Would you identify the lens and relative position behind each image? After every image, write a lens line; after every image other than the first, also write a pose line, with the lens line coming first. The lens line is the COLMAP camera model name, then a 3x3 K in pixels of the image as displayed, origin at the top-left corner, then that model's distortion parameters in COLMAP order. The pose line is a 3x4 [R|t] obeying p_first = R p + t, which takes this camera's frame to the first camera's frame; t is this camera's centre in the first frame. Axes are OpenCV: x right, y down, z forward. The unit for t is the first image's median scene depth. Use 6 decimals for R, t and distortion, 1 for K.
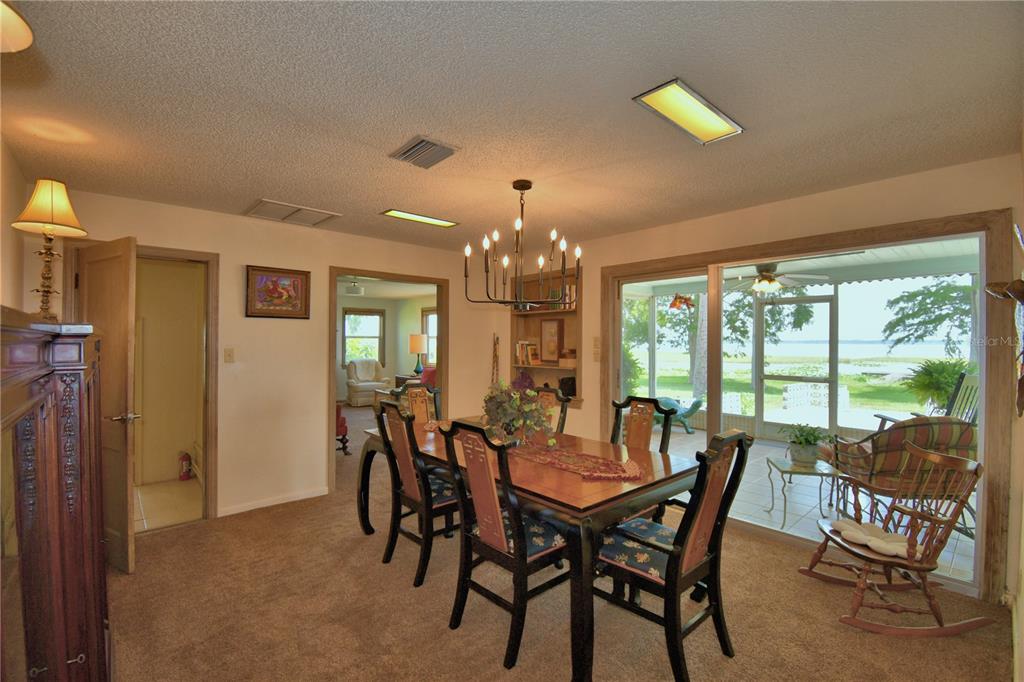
lens RADIAL K [[462.0, 0, 515.2], [0, 462.0, 342.1], [0, 0, 1]] dist [0.000115, 0.000000]
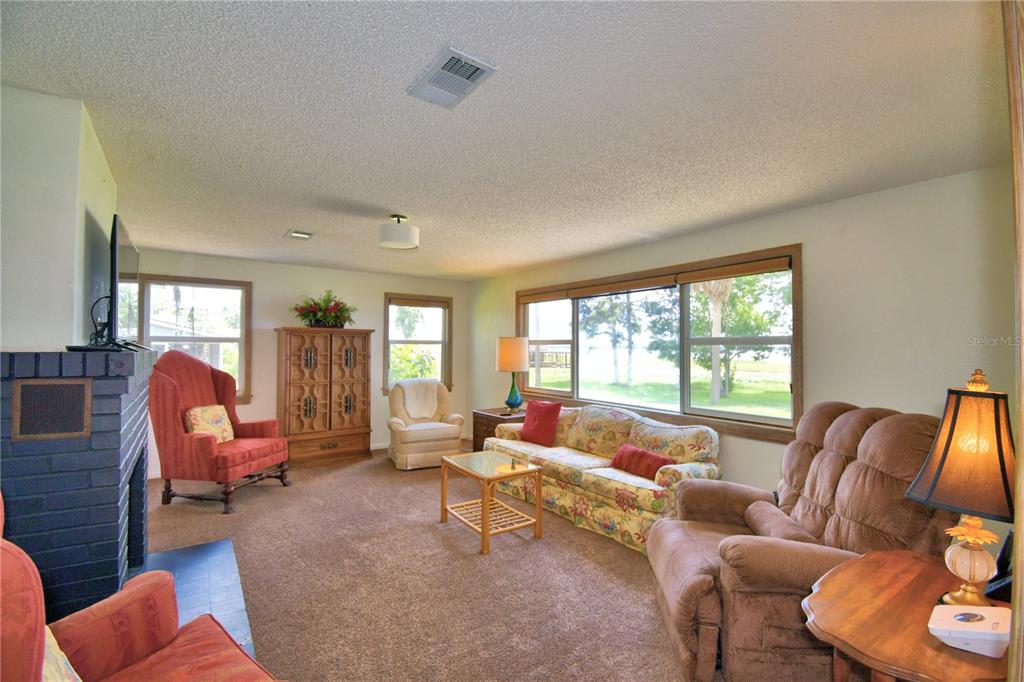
lens RADIAL K [[462.0, 0, 508.5], [0, 462.0, 342.4], [0, 0, 1]] dist [0.000115, 0.000000]
pose [[0.992075, 0.001586, -0.125636, -0.138599], [-0.003452, 0.999887, -0.014641, -0.001432], [0.125598, 0.014958, 0.991968, 0.426401]]
